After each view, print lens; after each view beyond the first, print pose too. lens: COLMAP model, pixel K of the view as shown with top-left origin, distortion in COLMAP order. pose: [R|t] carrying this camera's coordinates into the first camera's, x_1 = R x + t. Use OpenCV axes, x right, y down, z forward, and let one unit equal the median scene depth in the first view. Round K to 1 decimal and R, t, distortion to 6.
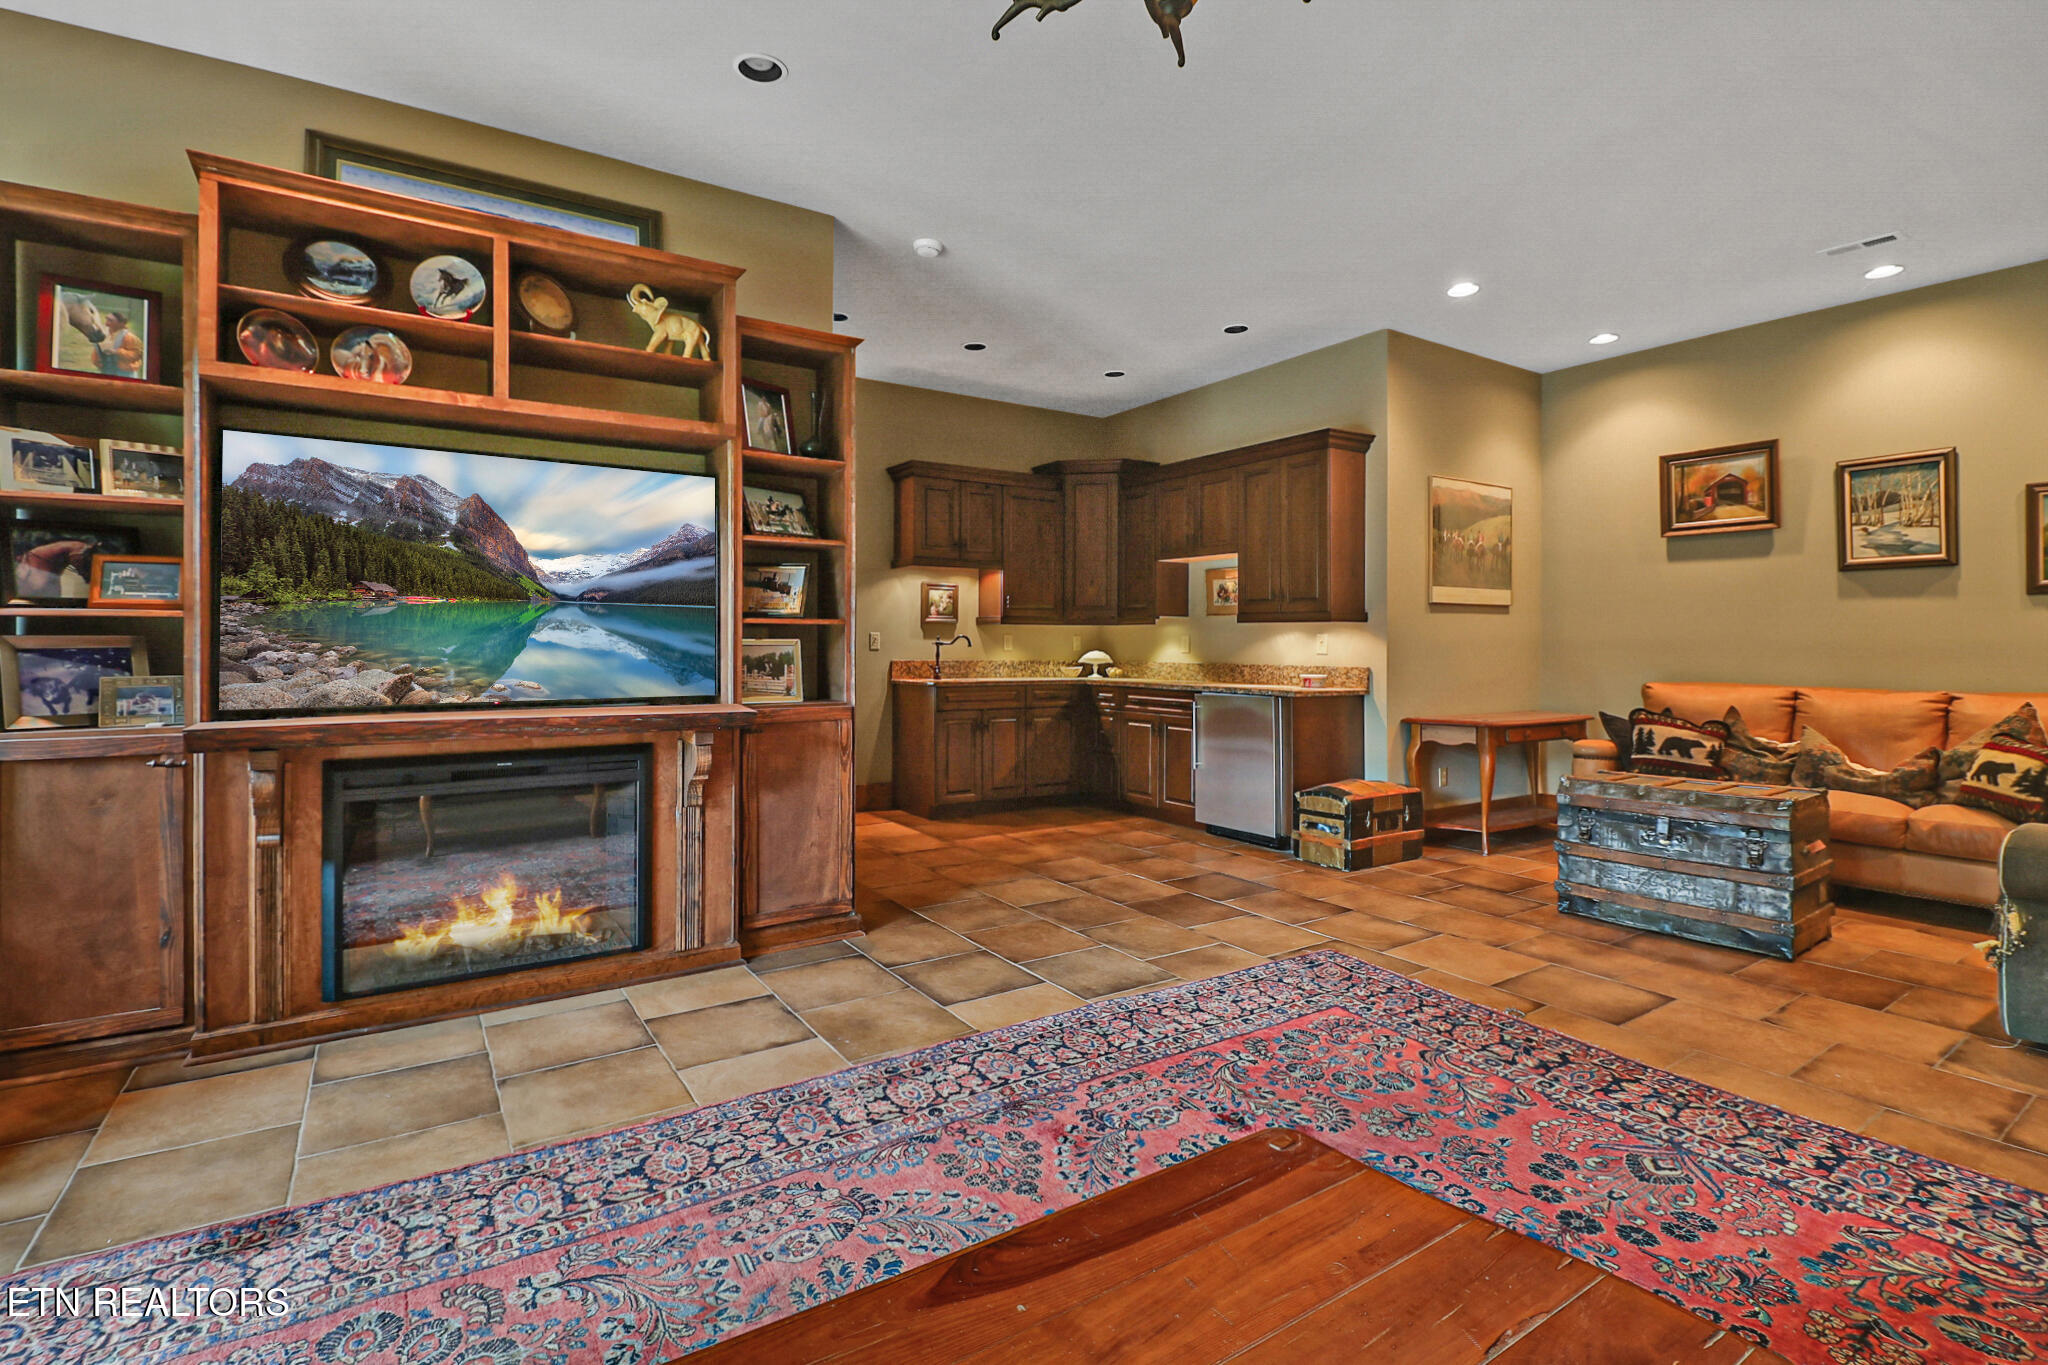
lens RADIAL K [[939.4, 0, 1014.7], [0, 939.4, 662.2], [0, 0, 1]] dist [0.001628, -0.005714]
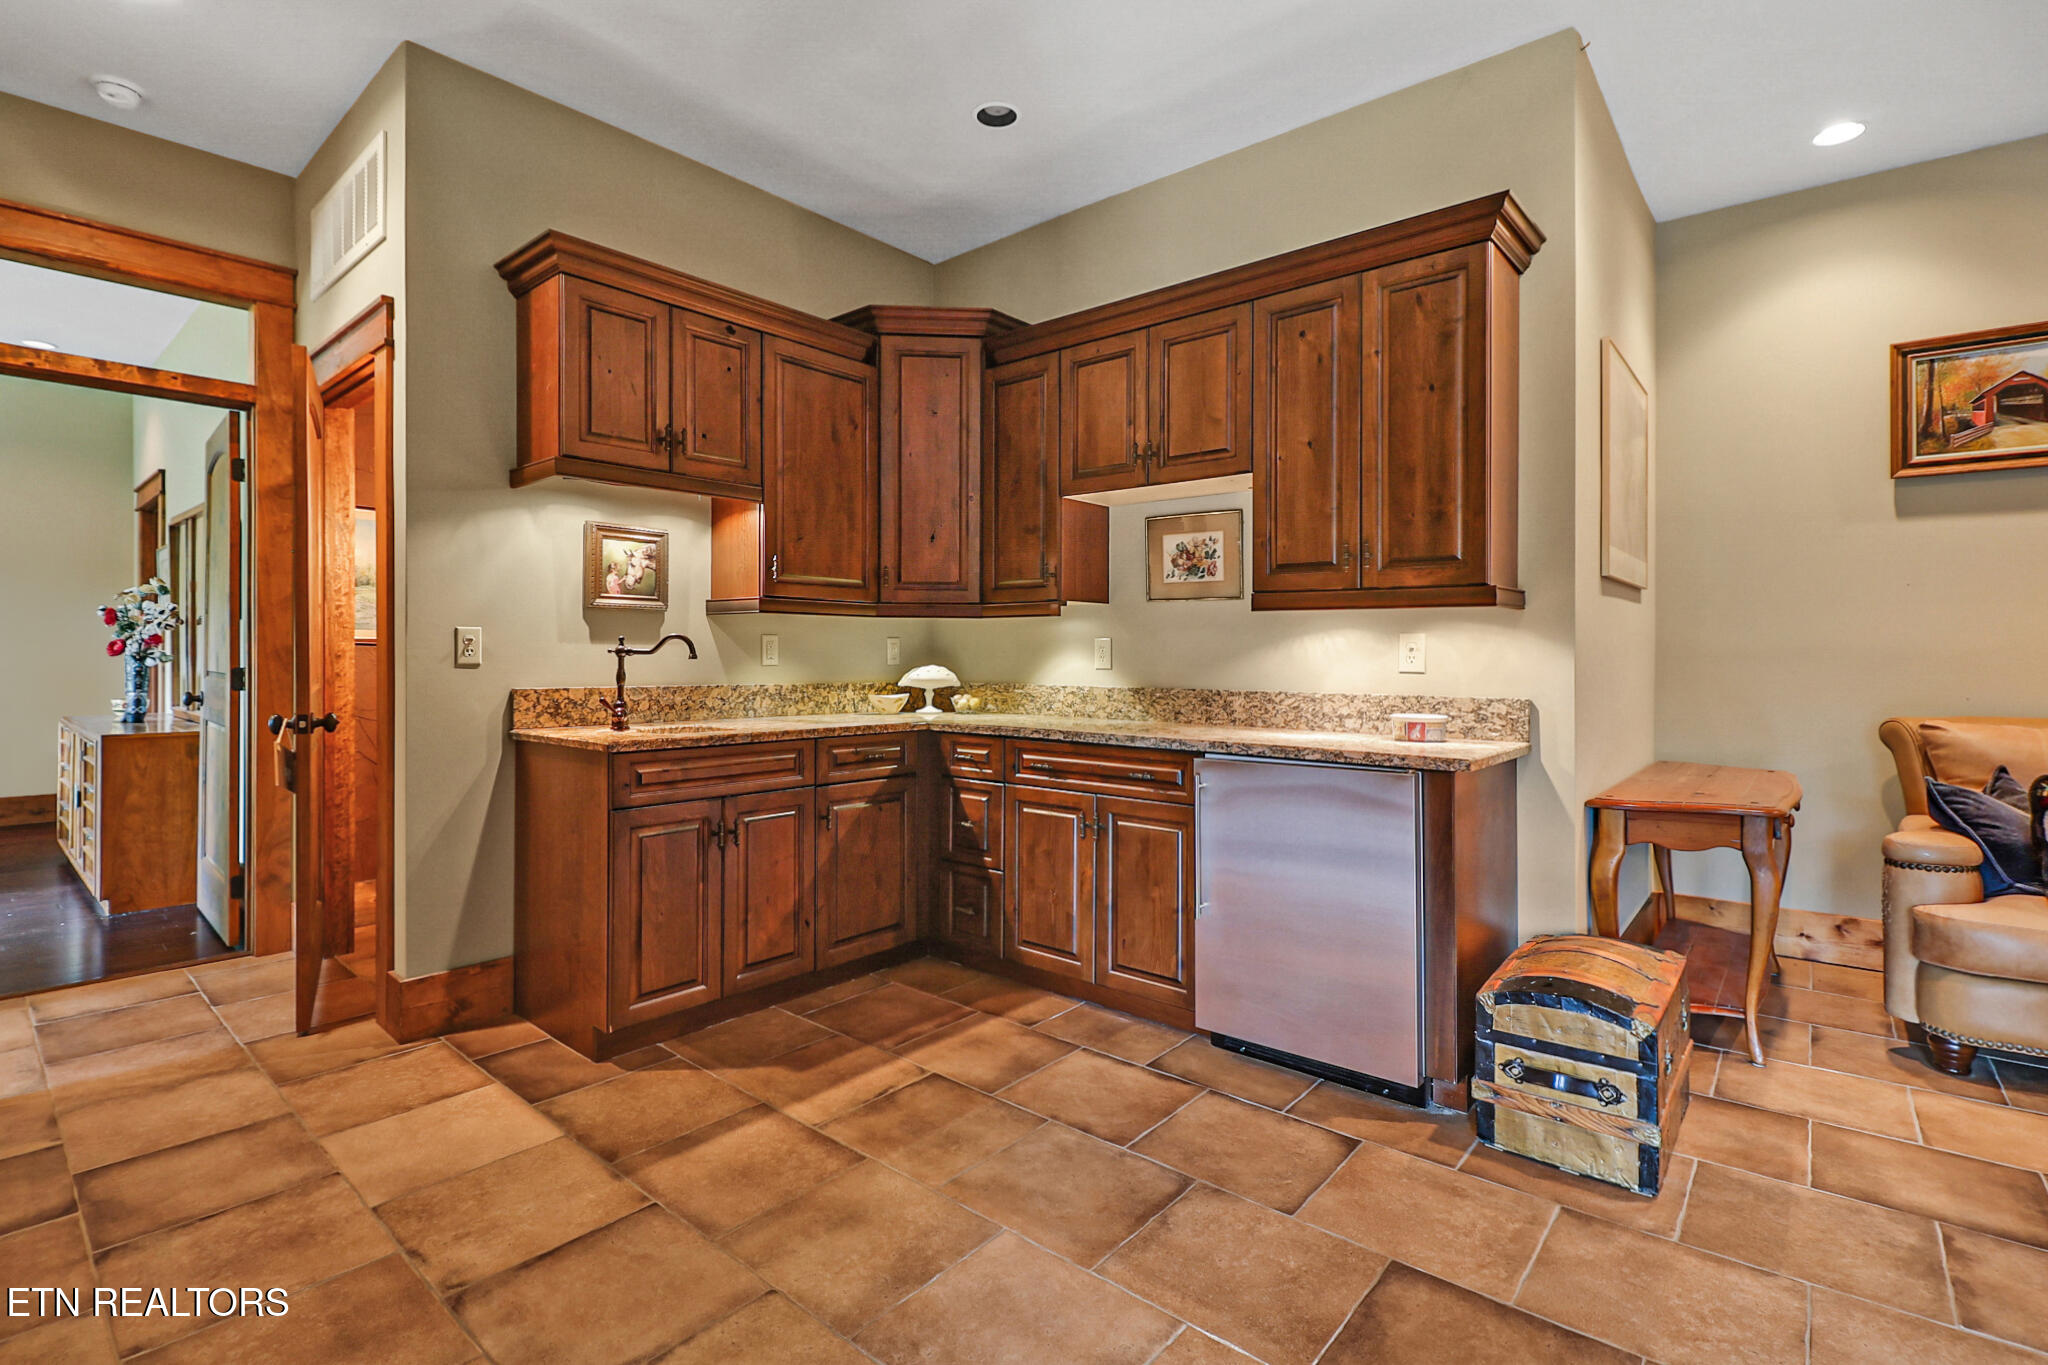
lens RADIAL K [[939.4, 0, 1016.9], [0, 939.4, 659.3], [0, 0, 1]] dist [0.001628, -0.005714]
pose [[0.960010, -0.001899, 0.279961, -0.023379], [0.005509, 0.999912, -0.012108, -0.009508], [-0.279913, 0.013166, 0.959935, 0.493841]]
